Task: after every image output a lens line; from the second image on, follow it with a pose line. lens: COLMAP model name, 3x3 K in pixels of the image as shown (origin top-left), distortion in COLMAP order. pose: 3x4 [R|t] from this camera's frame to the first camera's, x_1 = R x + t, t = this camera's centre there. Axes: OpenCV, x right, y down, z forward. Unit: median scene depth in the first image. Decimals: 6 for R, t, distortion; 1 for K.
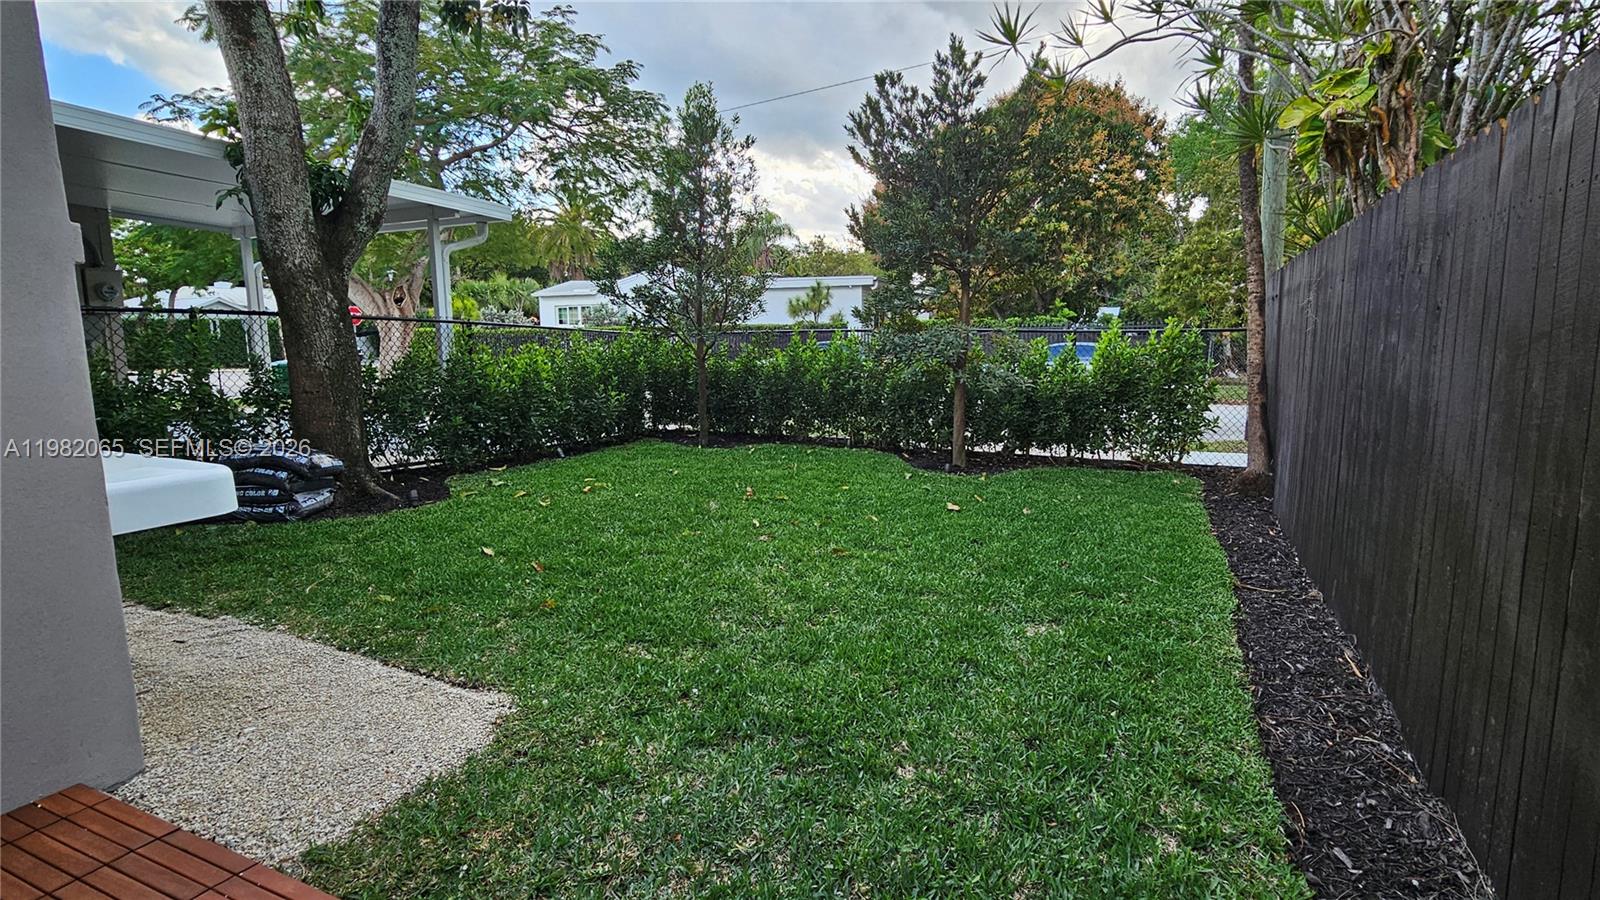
lens RADIAL K [[788.6, 0, 800.0], [0, 788.6, 450.0], [0, 0, 1]] dist [0.000737, 0.000068]
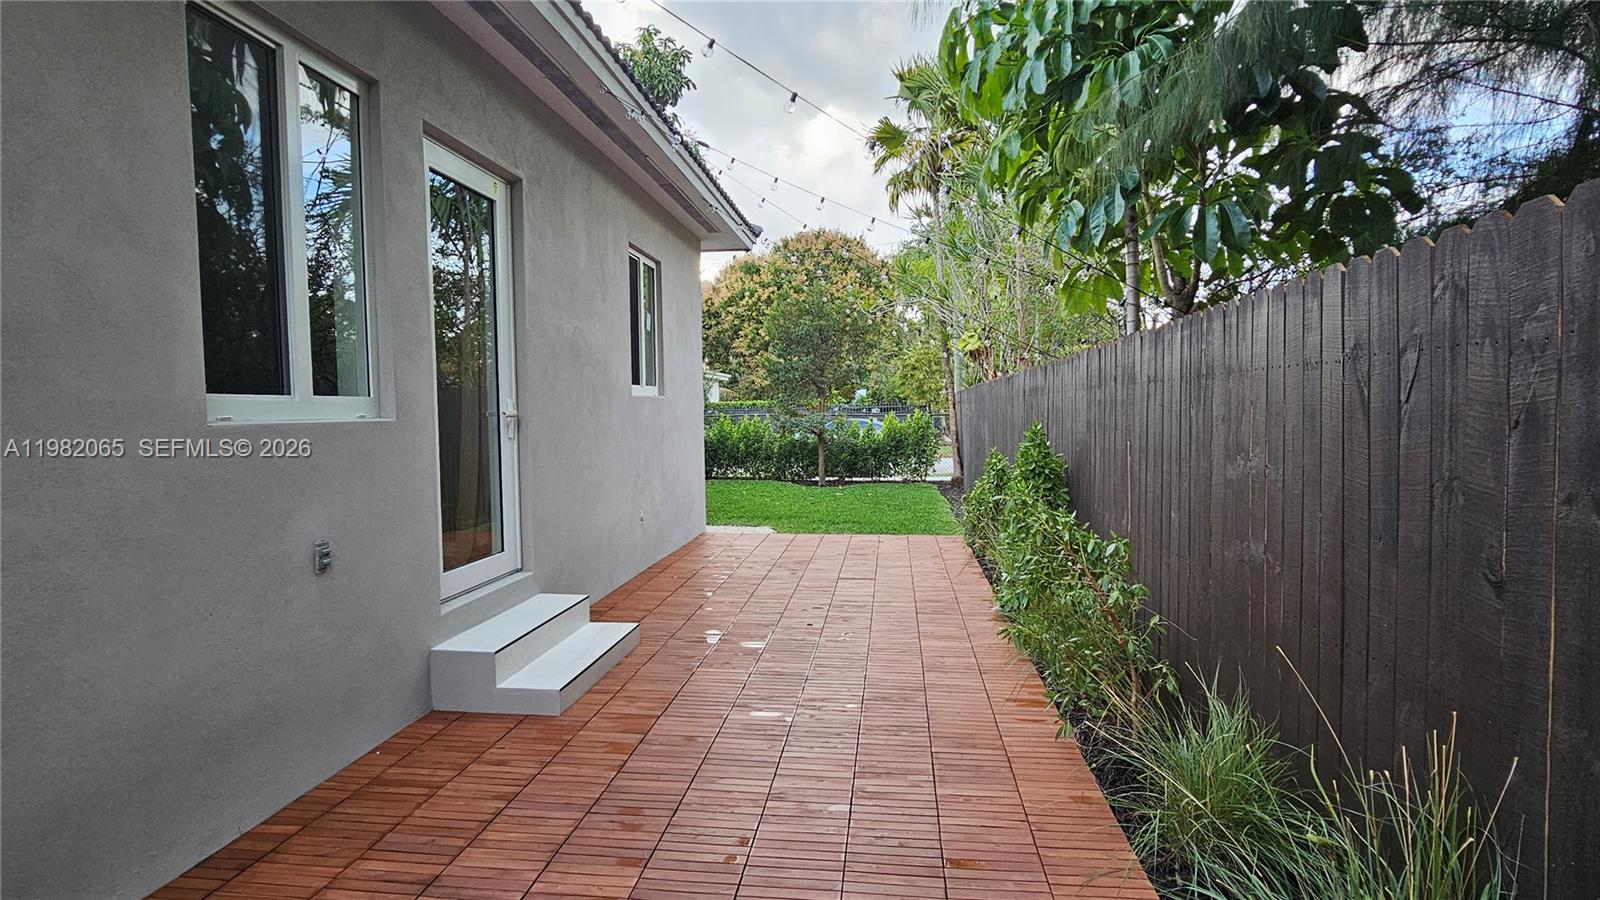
lens RADIAL K [[788.6, 0, 800.0], [0, 788.6, 450.0], [0, 0, 1]] dist [0.000737, 0.000068]
pose [[0.951443, -0.021061, 0.307105, -0.434640], [0.049206, 0.995234, -0.084191, 0.092285], [-0.303868, 0.095214, 0.947944, -0.810130]]
